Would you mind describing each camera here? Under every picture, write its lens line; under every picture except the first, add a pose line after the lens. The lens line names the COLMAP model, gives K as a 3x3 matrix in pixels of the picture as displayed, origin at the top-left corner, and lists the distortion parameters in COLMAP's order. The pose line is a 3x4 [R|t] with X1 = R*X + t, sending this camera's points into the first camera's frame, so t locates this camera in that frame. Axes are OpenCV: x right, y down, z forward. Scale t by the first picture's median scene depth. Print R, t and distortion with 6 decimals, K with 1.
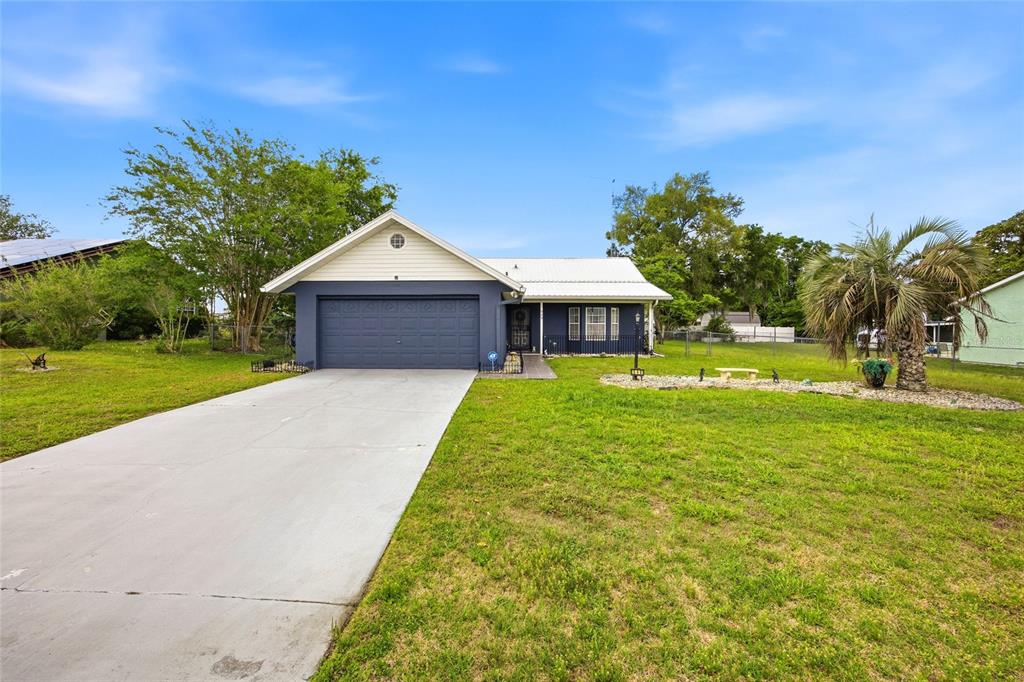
lens RADIAL K [[417.4, 0, 518.1], [0, 417.4, 327.9], [0, 0, 1]] dist [-0.001384, 0.000466]
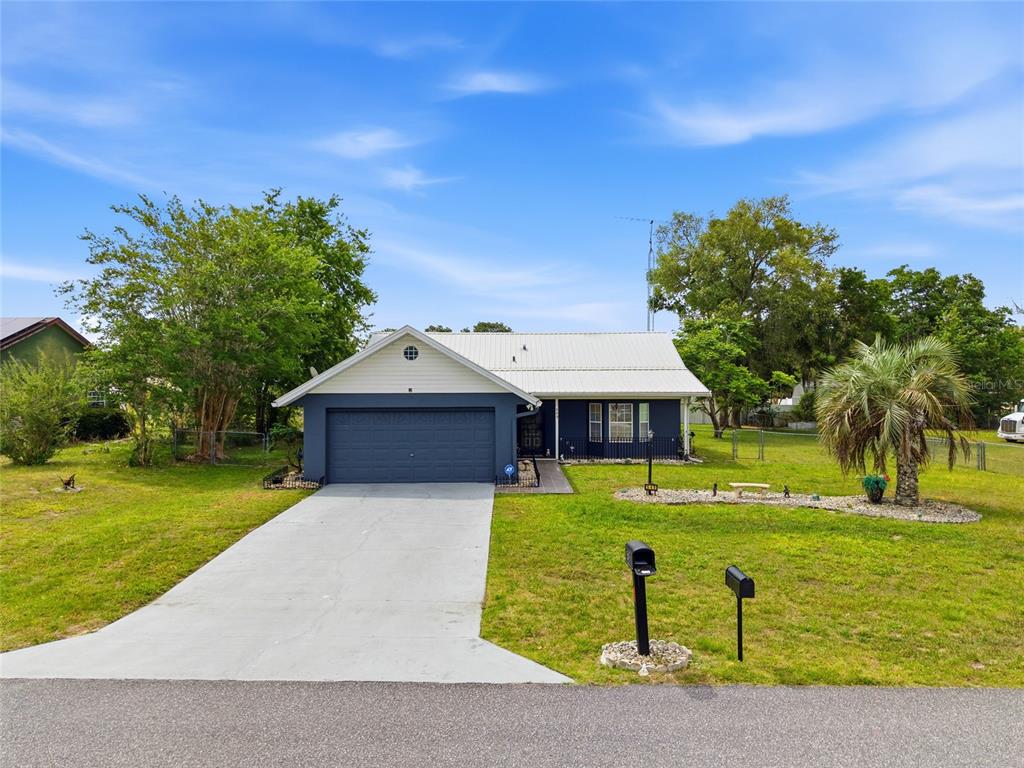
lens RADIAL K [[693.5, 0, 512.0], [0, 693.5, 384.0], [0, 0, 1]] dist [0.189461, -0.358308]
pose [[0.999953, -0.007647, -0.005948, -0.039736], [0.007590, 0.999926, -0.009559, -0.113341], [0.006020, 0.009513, 0.999937, -0.623509]]
